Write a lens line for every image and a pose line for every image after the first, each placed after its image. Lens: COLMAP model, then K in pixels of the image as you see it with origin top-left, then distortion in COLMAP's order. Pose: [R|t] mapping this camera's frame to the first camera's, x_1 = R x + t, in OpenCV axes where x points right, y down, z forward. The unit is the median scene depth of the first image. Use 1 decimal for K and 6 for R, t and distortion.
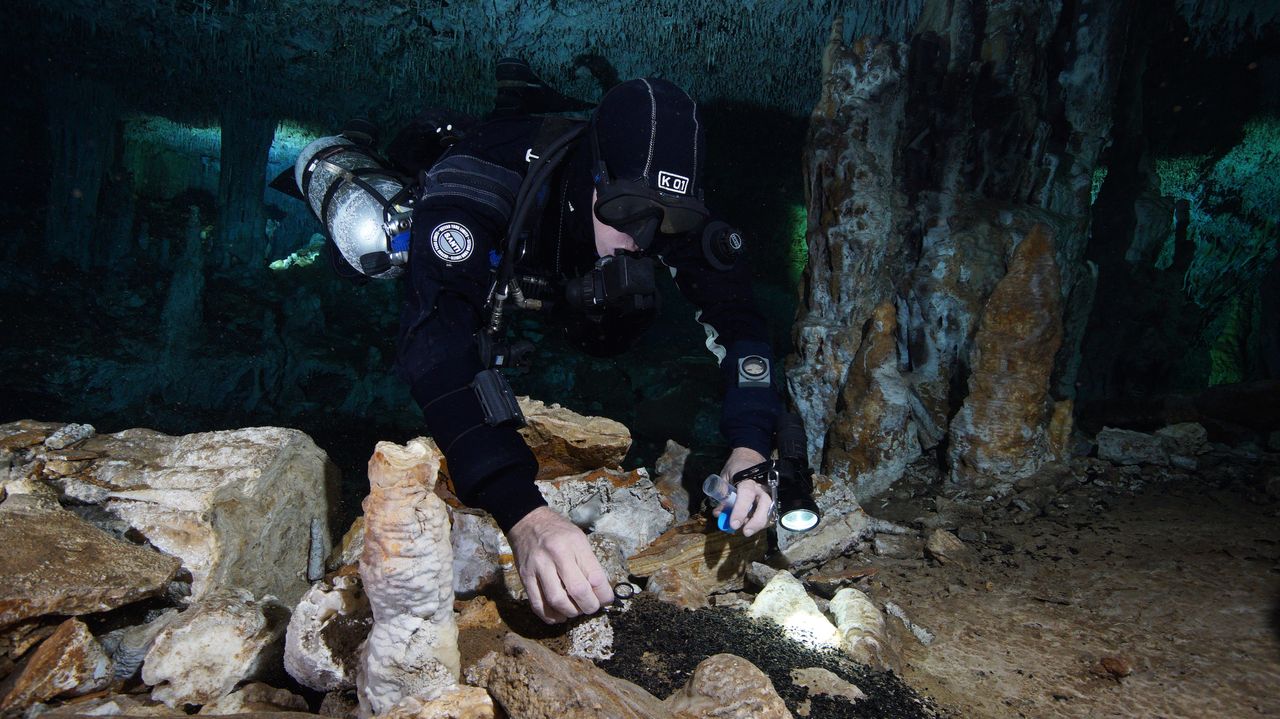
lens RADIAL K [[687.8, 0, 642.5], [0, 687.8, 355.2], [0, 0, 1]] dist [-0.024809, 0.006315]
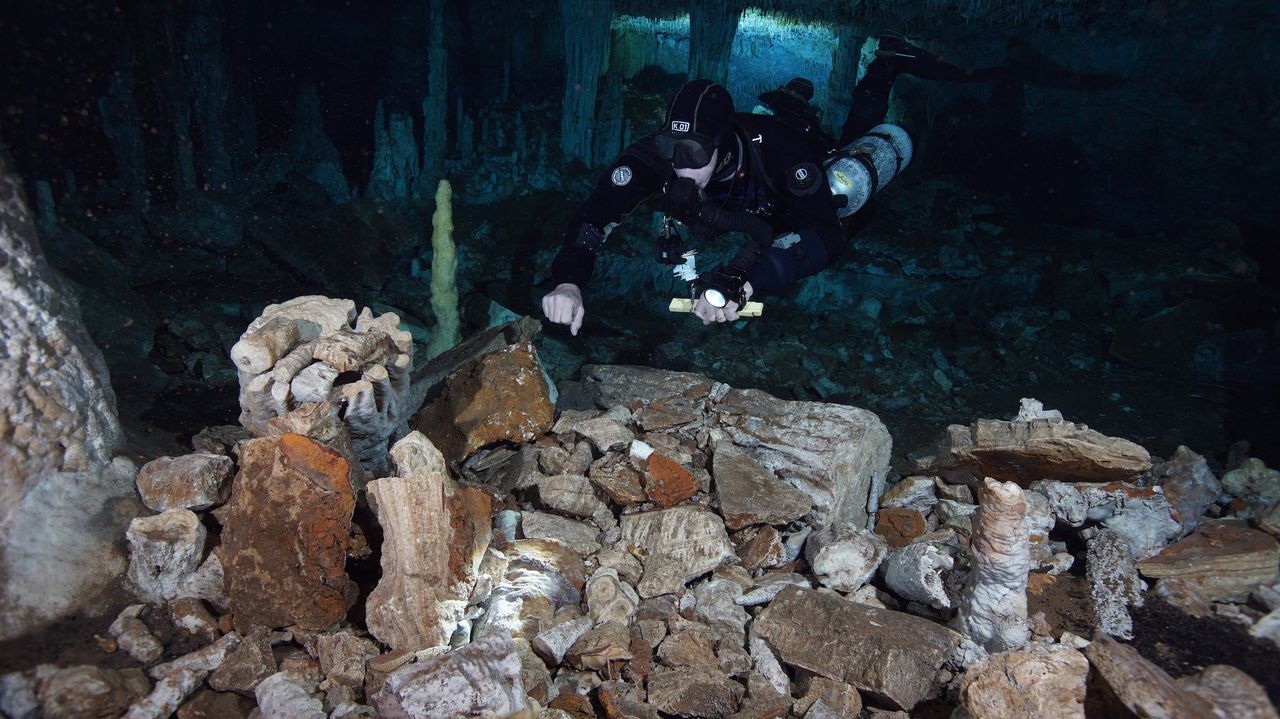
lens RADIAL K [[782.2, 0, 638.0], [0, 782.2, 358.4], [0, 0, 1]] dist [-0.001988, 0.009606]
pose [[0.860160, 0.121298, -0.495390, -0.162271], [-0.014801, 0.976835, 0.213482, -0.412272], [0.509809, -0.176296, 0.842030, -0.718189]]
